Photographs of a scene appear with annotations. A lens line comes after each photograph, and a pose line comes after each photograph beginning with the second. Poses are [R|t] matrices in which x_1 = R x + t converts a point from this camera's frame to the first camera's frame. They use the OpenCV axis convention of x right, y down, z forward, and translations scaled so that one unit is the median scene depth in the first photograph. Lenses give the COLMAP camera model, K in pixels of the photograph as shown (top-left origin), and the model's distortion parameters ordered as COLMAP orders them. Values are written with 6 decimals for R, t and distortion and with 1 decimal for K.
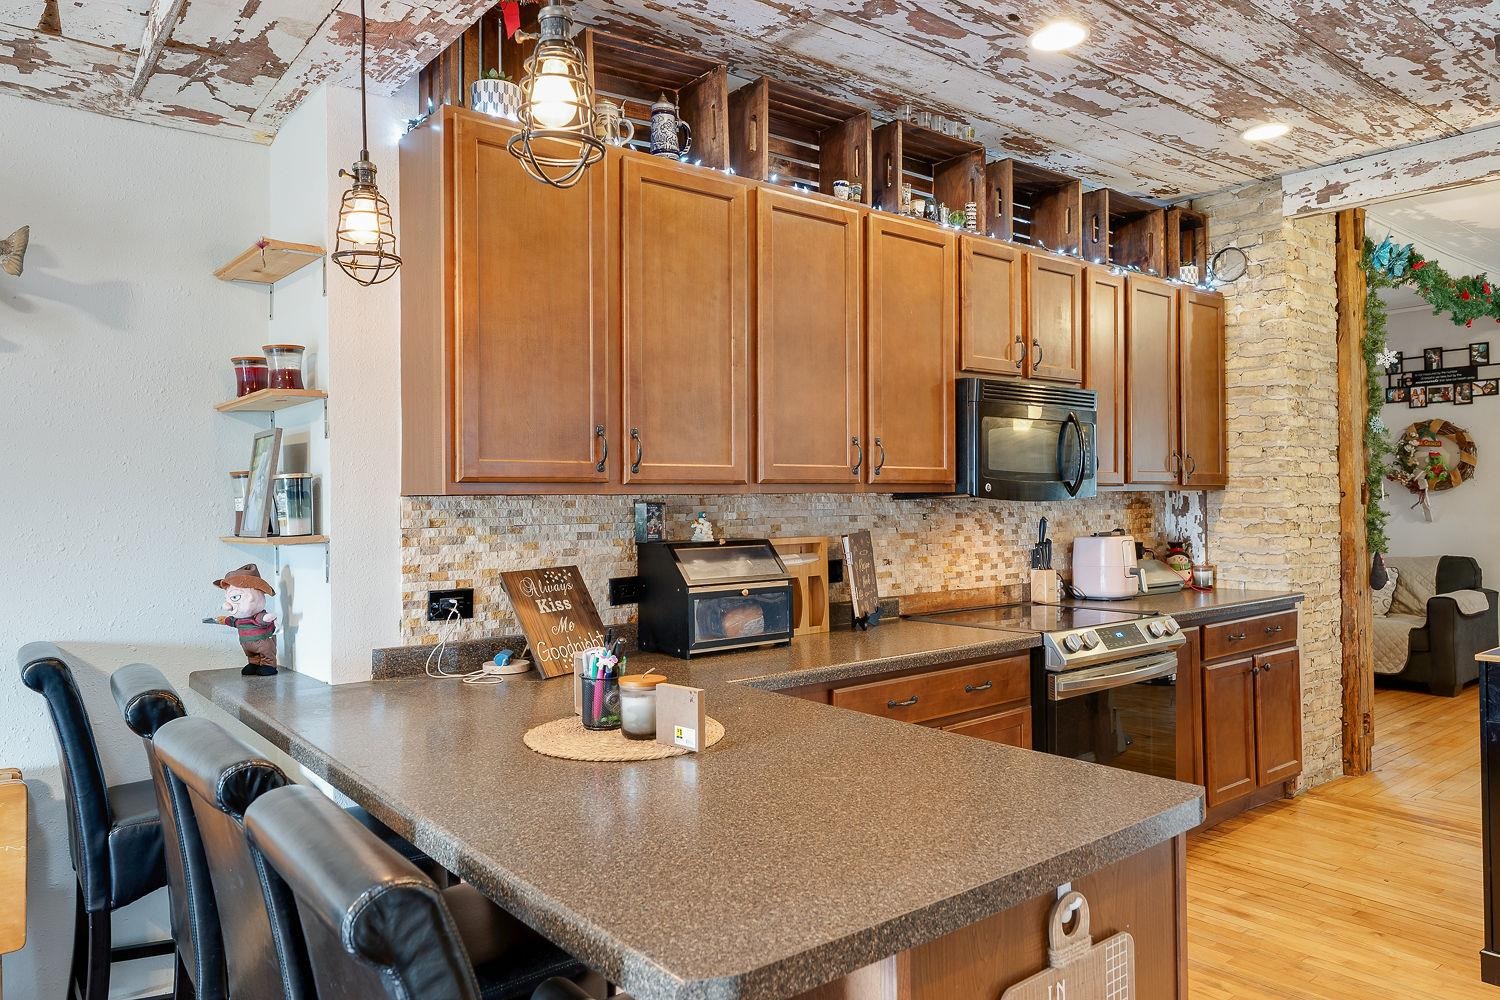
lens RADIAL K [[1020.3, 0, 742.2], [0, 1020.3, 488.9], [0, 0, 1]] dist [0.003749, -0.000396]
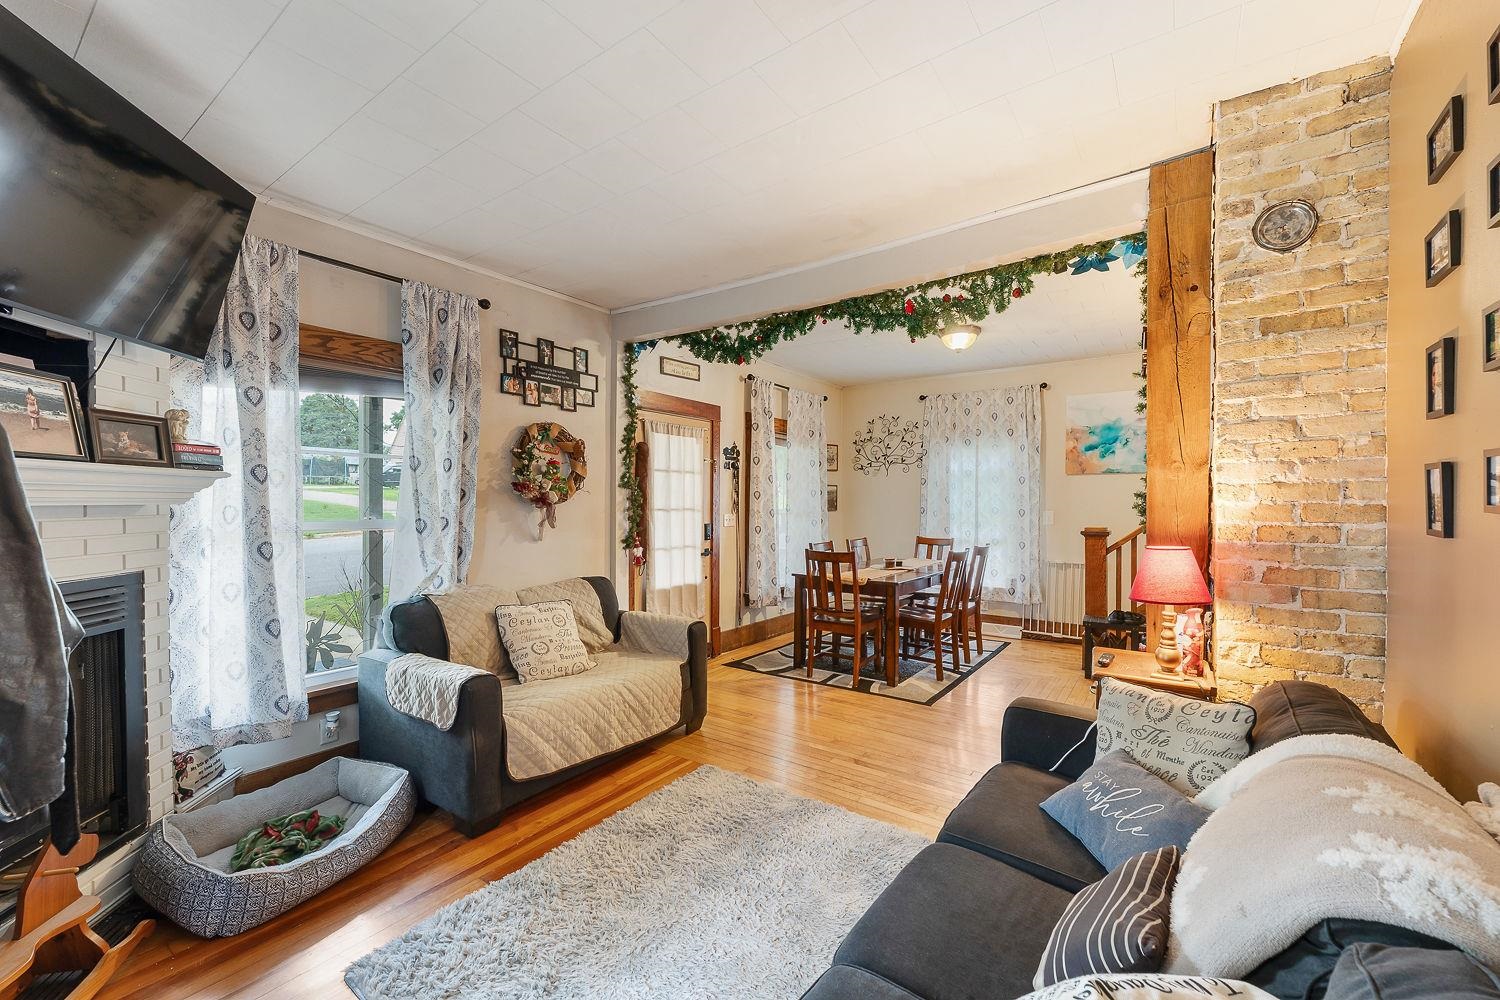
lens RADIAL K [[599.2, 0, 762.9], [0, 599.2, 504.0], [0, 0, 1]] dist [0.005090, -0.000544]
pose [[-0.270194, 0.004291, 0.962796, 0.255875], [-0.012540, 0.999890, -0.007976, 0.005194], [-0.962724, -0.014228, -0.270110, 1.769922]]
